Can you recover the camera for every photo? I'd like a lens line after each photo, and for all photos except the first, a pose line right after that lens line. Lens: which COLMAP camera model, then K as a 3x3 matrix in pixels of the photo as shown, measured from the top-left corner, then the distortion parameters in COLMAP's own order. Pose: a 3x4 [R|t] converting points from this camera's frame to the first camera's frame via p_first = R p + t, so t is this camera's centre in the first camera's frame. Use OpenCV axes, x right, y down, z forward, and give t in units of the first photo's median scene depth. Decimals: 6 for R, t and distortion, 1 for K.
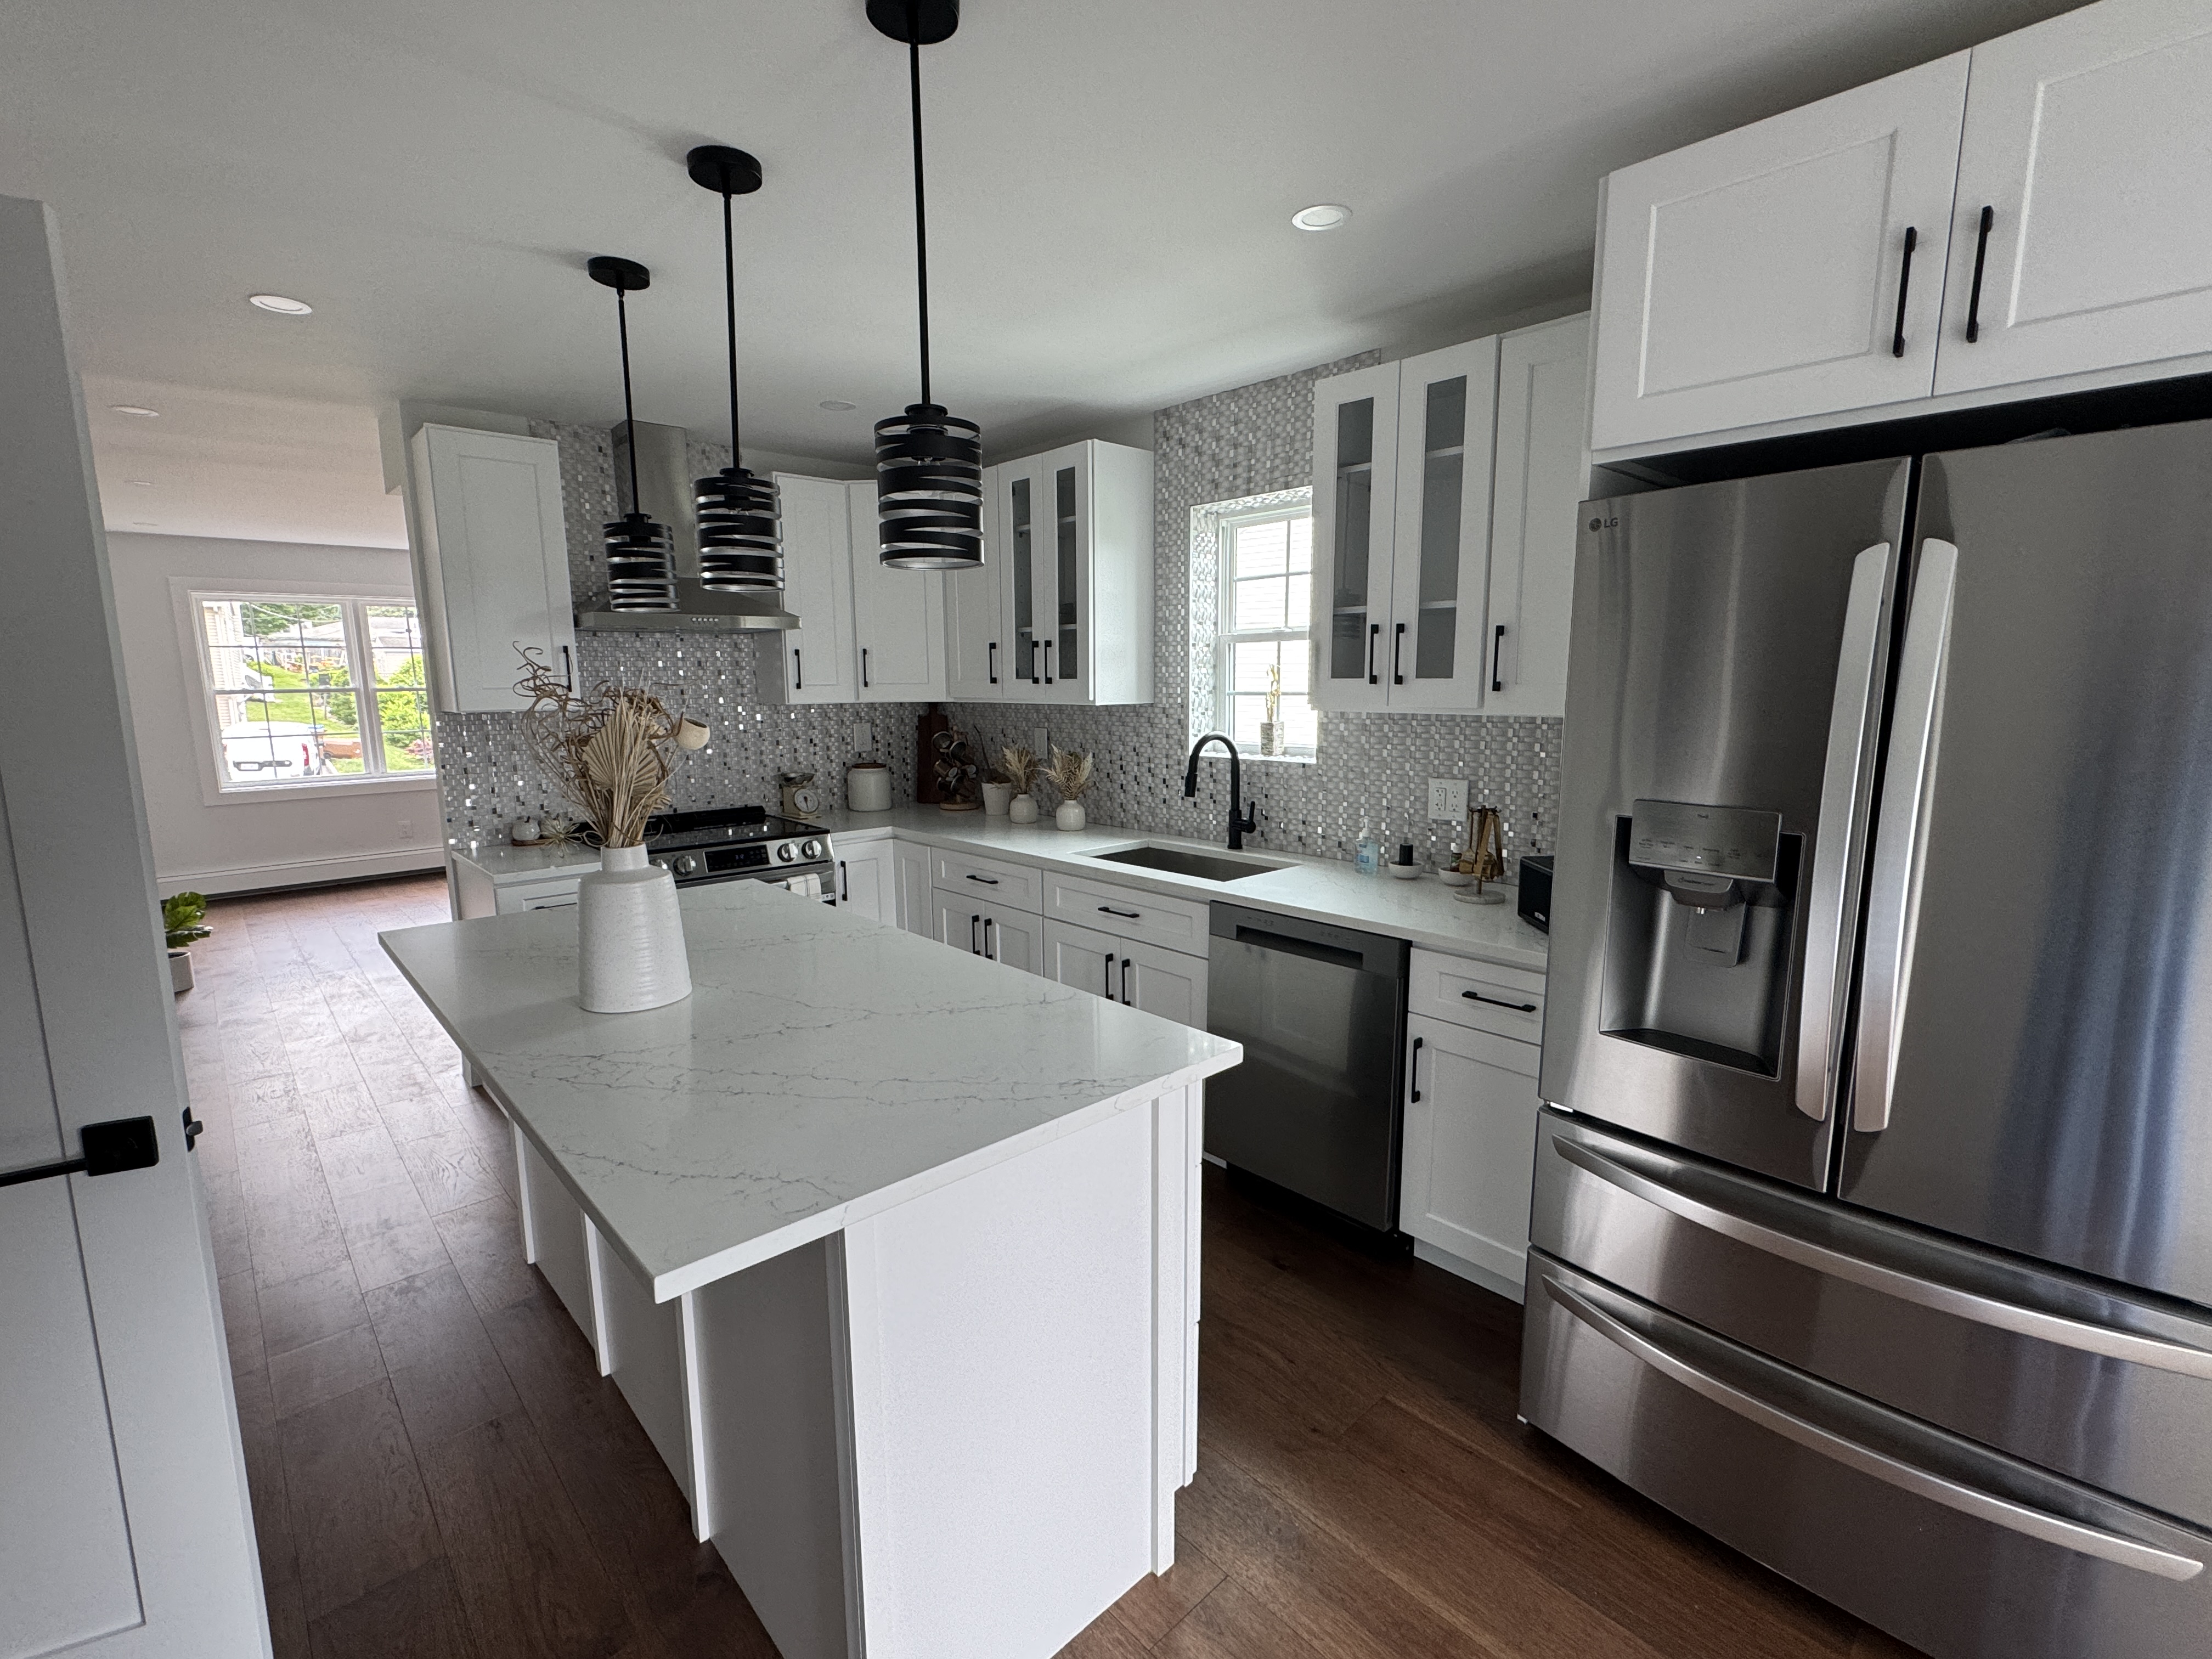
lens RADIAL K [[1000.1, 0, 1108.2], [0, 1000.1, 826.6], [0, 0, 1]] dist [-0.002038, 0.000323]
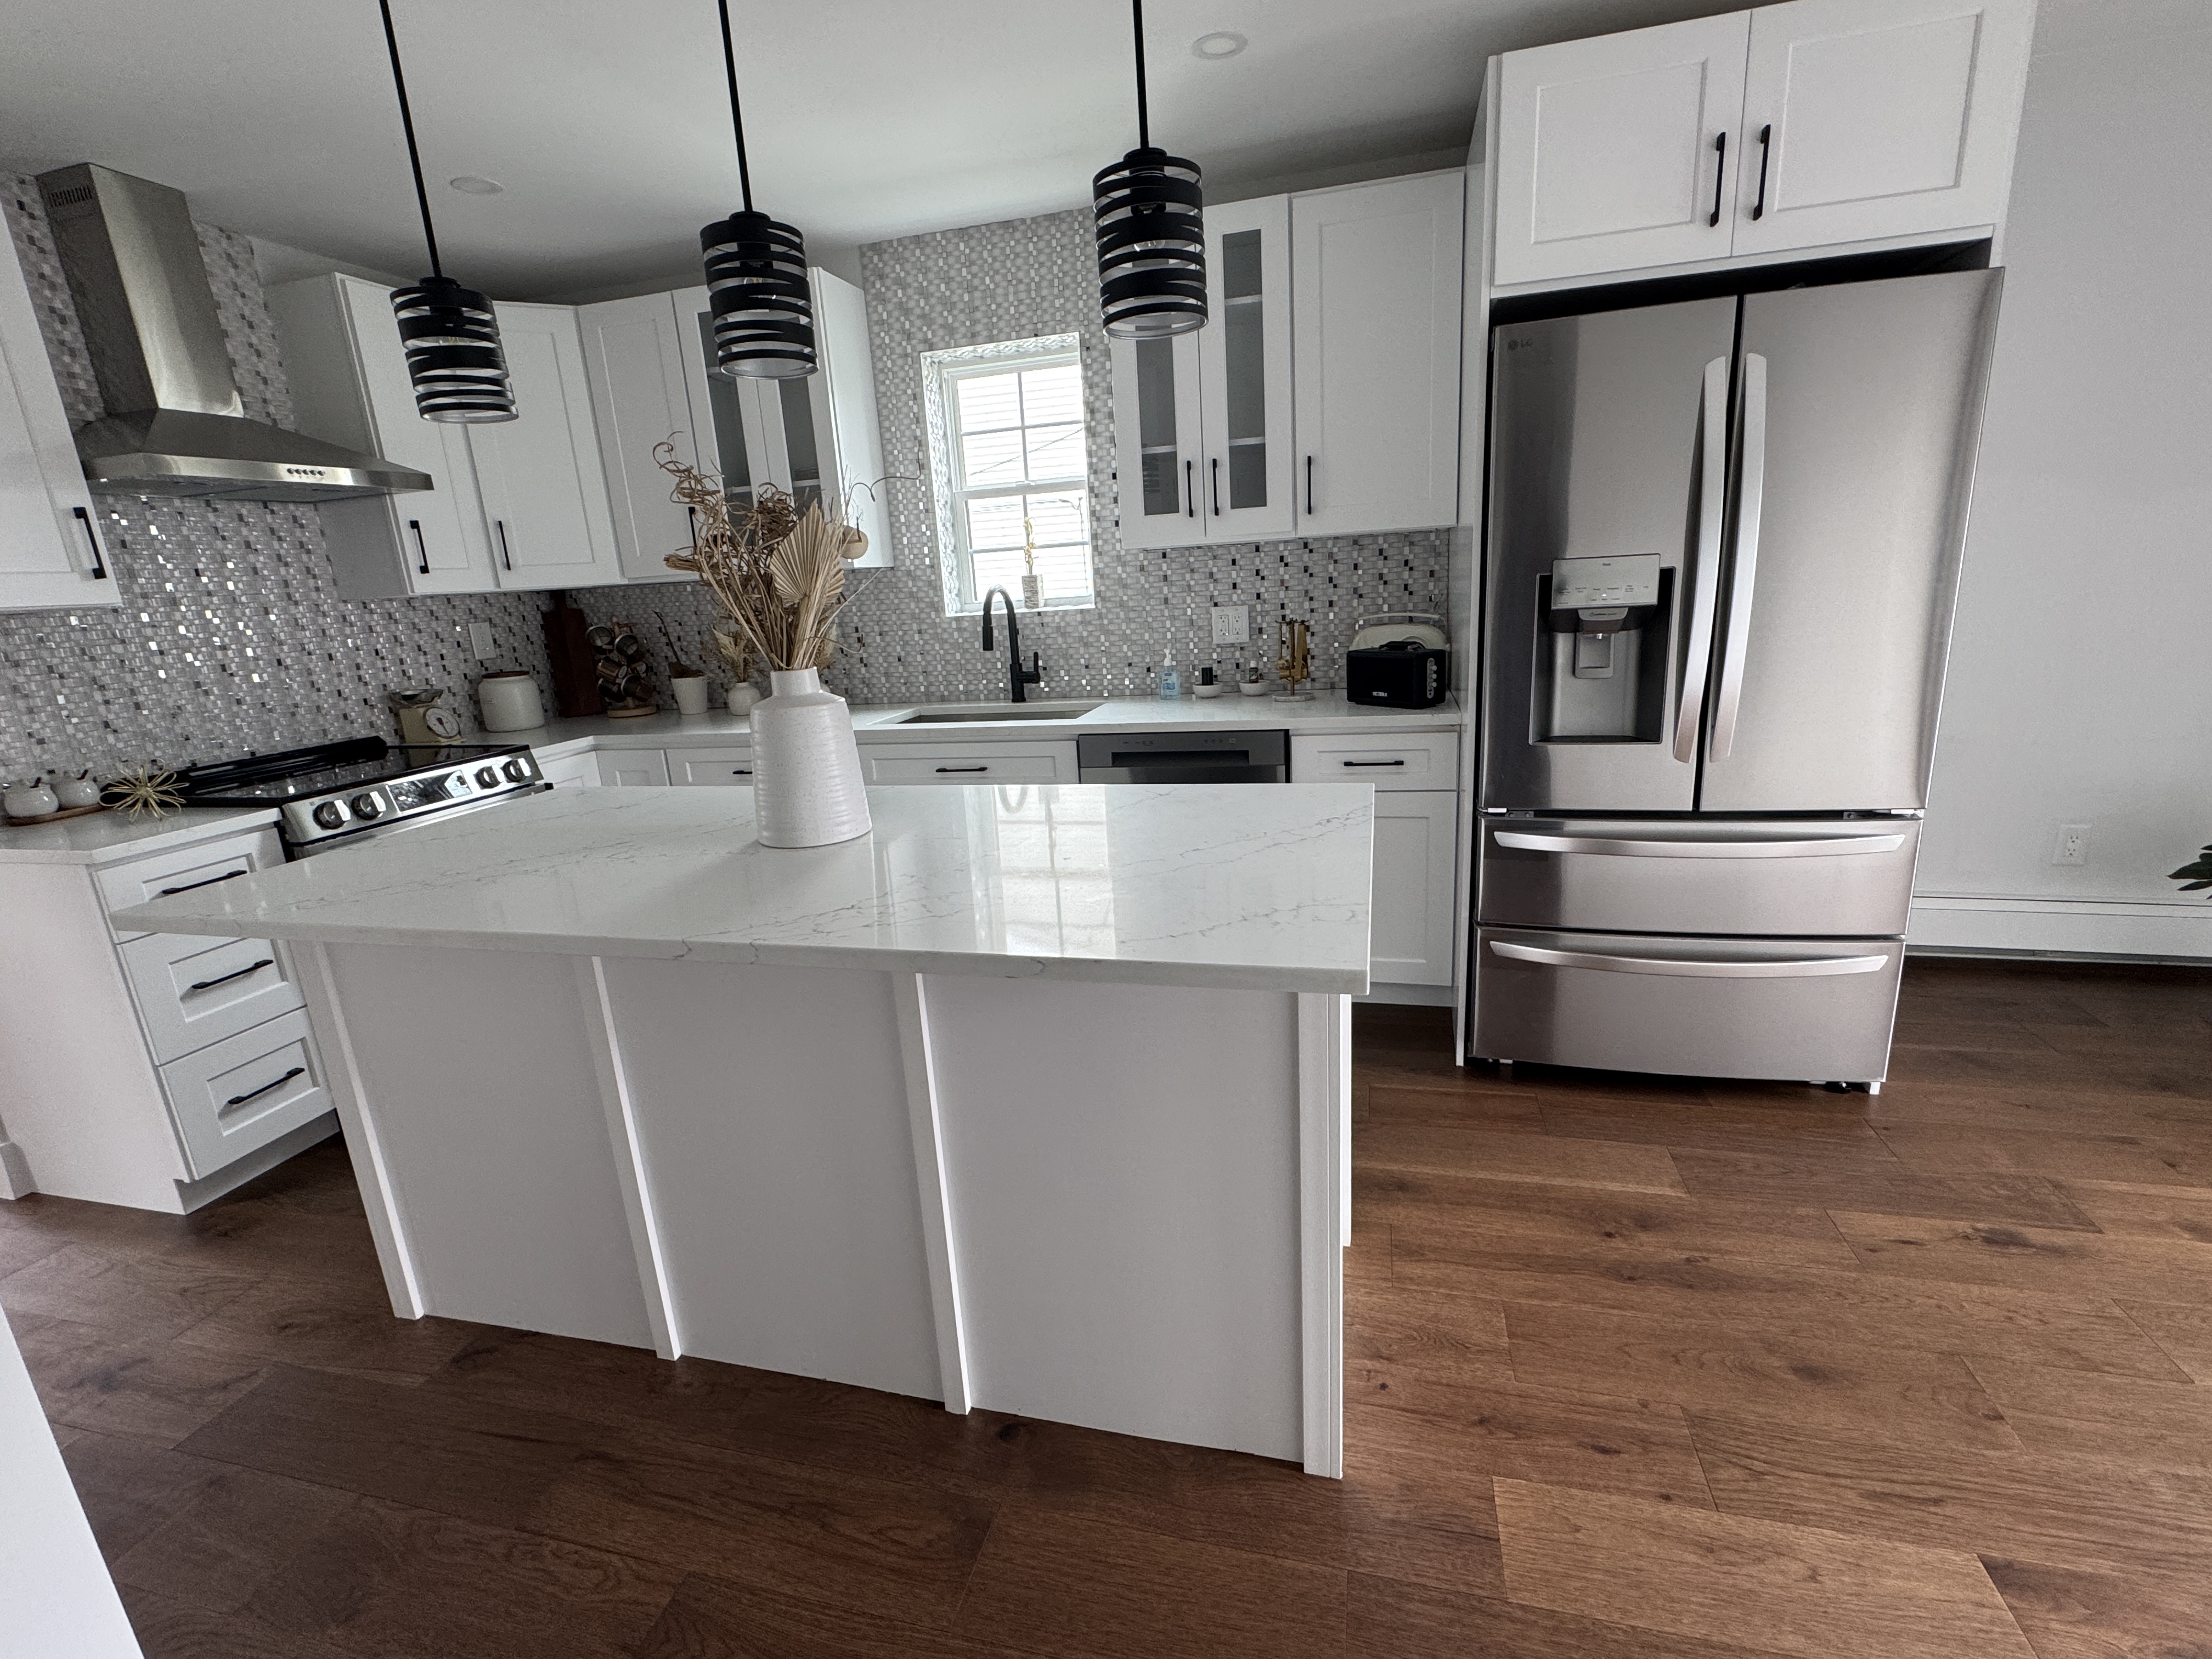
lens RADIAL K [[1000.1, 0, 1108.2], [0, 1000.1, 826.6], [0, 0, 1]] dist [-0.002038, 0.000323]
pose [[0.842135, -0.175292, 0.509981, -0.349001], [0.134948, 0.984107, 0.115419, 0.043079], [-0.522108, -0.028377, 0.852407, 0.077517]]
